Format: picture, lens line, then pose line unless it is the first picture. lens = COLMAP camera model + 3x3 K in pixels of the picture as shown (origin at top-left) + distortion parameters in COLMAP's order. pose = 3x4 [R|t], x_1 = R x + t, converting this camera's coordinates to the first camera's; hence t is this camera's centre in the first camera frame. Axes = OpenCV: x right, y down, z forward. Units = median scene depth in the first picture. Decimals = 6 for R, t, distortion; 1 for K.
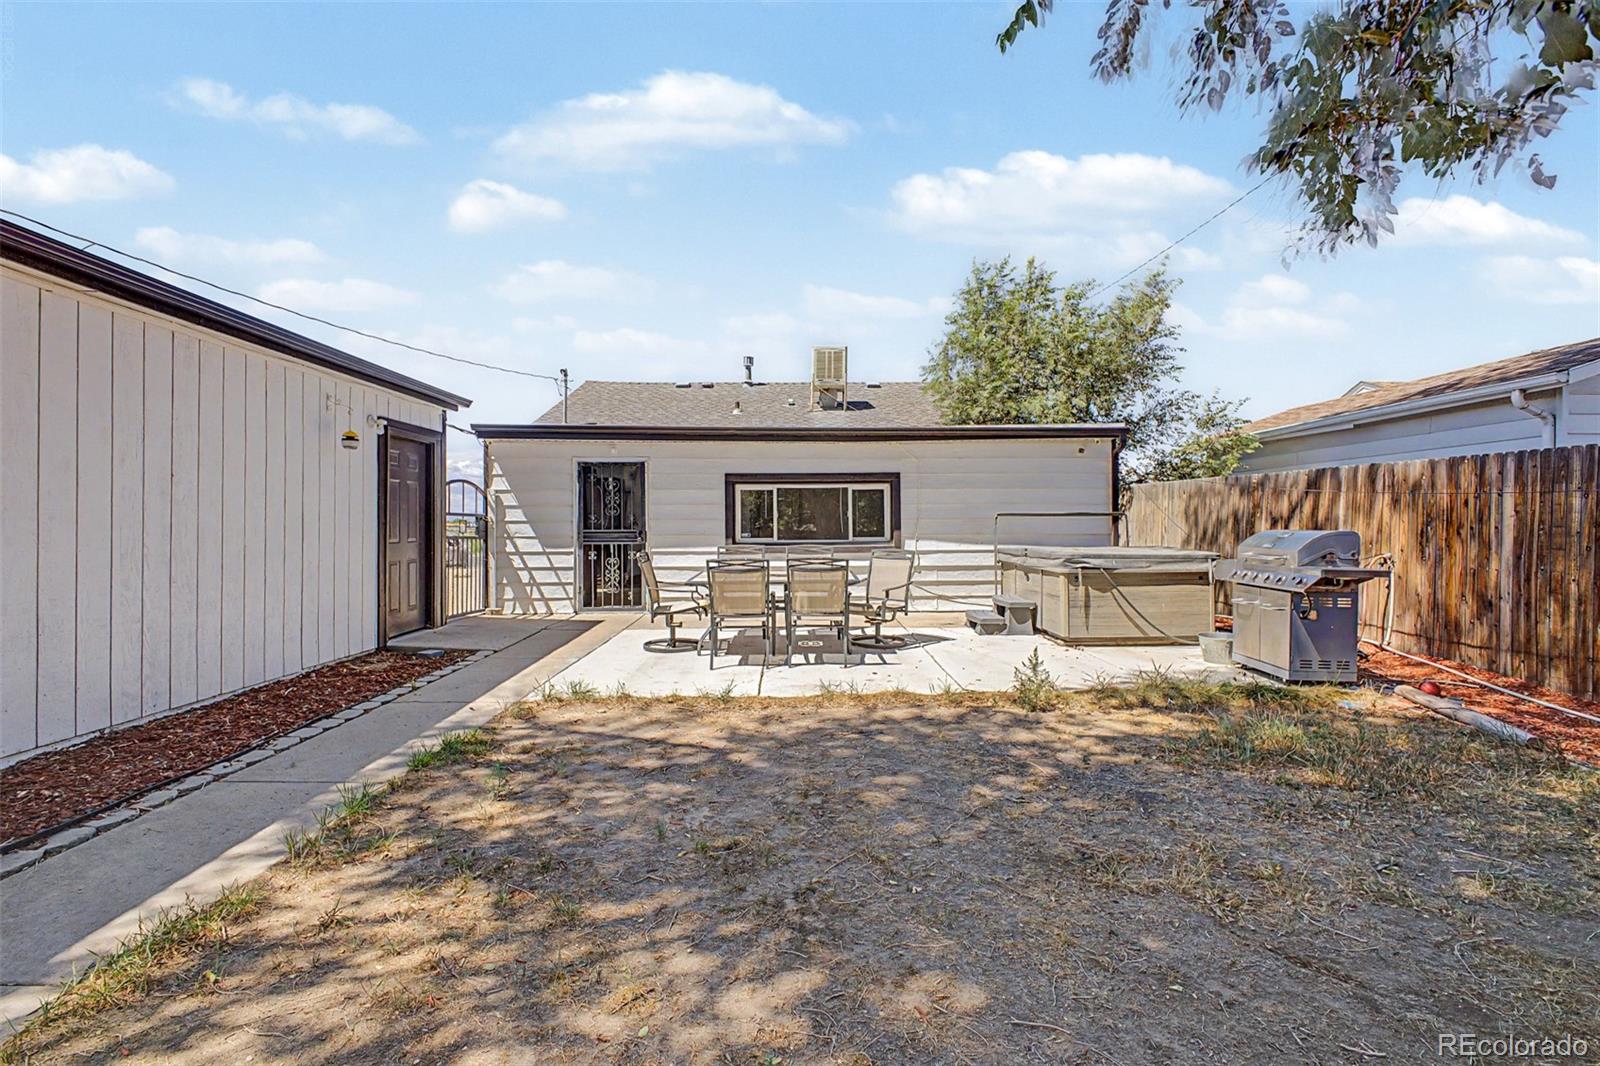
lens RADIAL K [[703.8, 0, 800.0], [0, 703.8, 533.0], [0, 0, 1]] dist [0.001078, 0.000106]
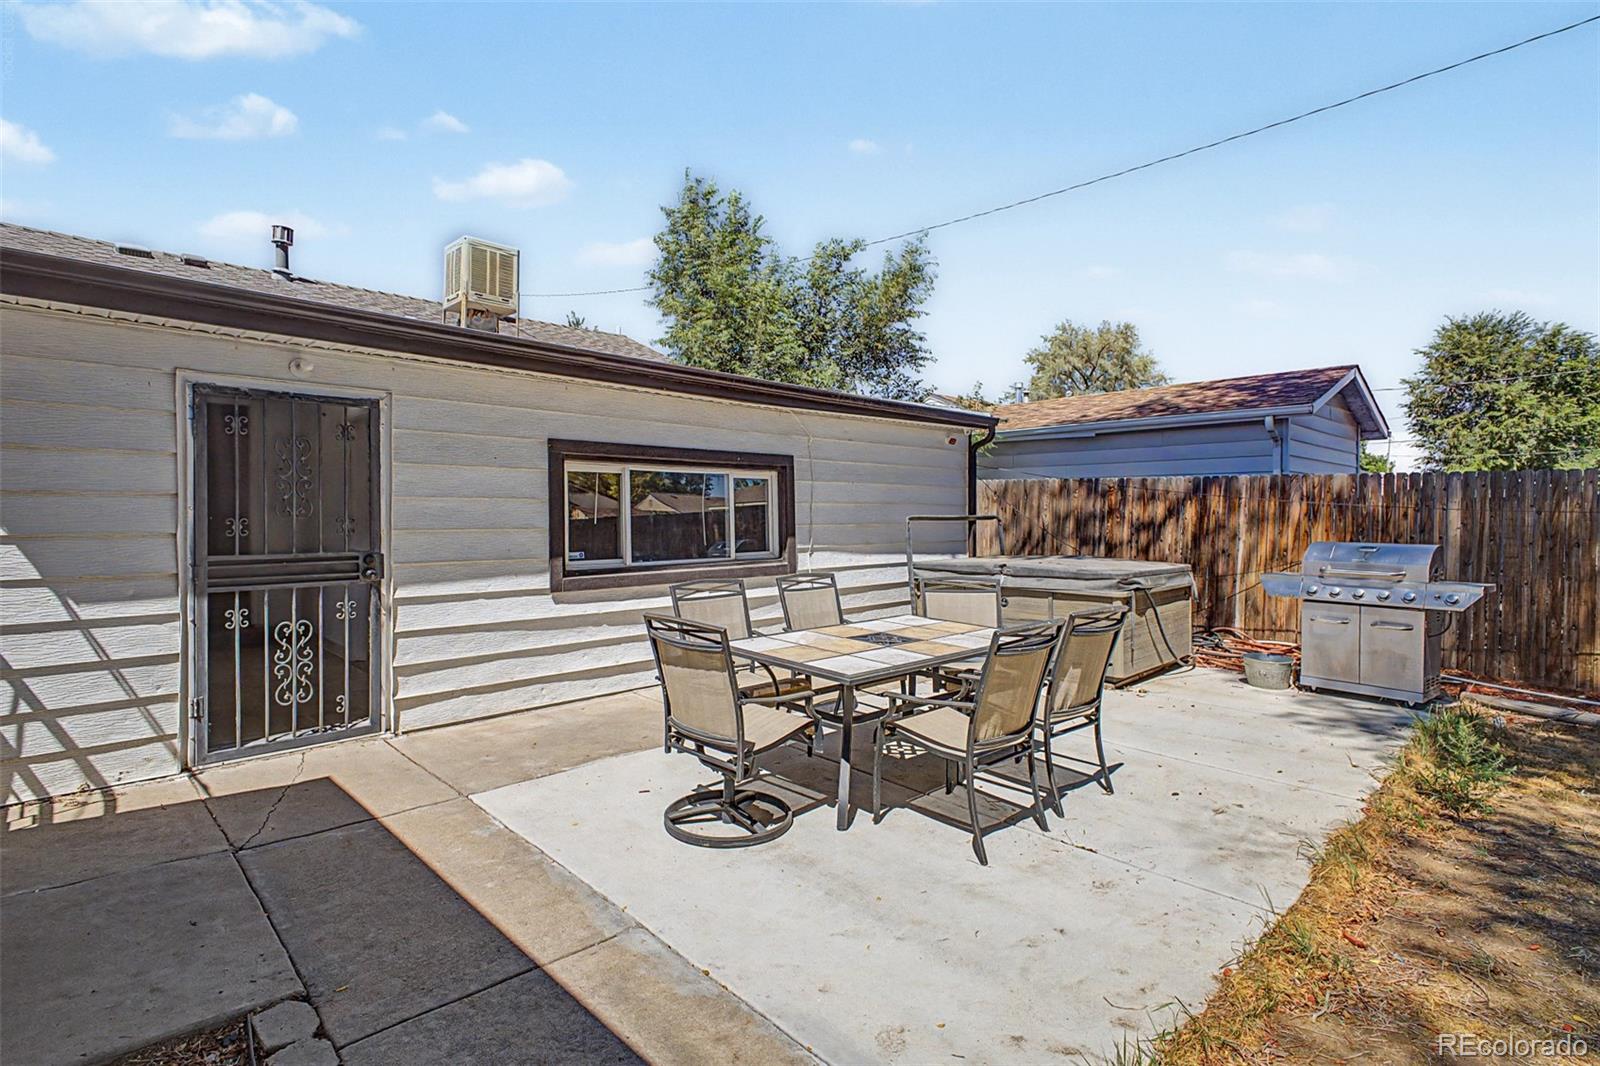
lens RADIAL K [[782.0, 0, 800.0], [0, 782.0, 533.0], [0, 0, 1]] dist [0.024071, -0.000463]
pose [[0.734409, -0.013002, 0.678582, -0.366742], [0.004163, 0.999884, 0.014653, -0.022568], [-0.678694, -0.007936, 0.734378, 0.450113]]
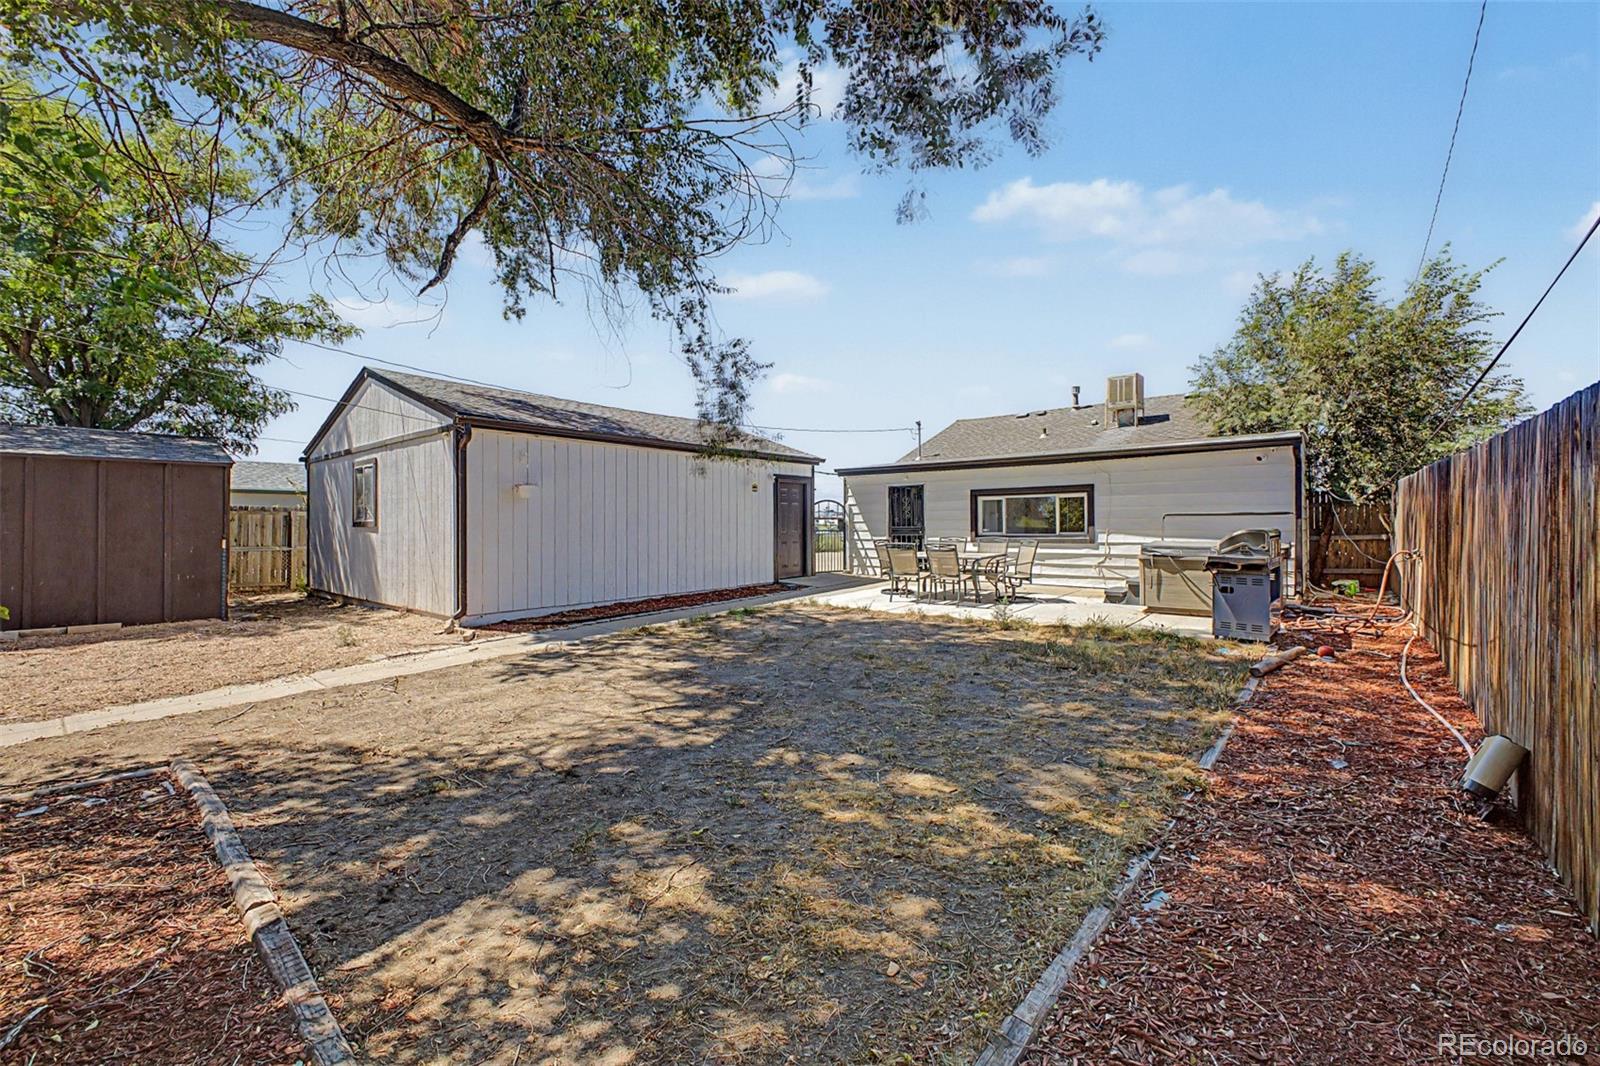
lens RADIAL K [[620.3, 0, 803.1], [0, 620.3, 521.7], [0, 0, 1]] dist [0.024483, -0.010627]
pose [[0.757072, -0.005257, -0.653310, 0.506749], [0.000311, 0.999970, -0.007687, -0.004677], [0.653331, 0.005616, 0.757051, -0.270712]]
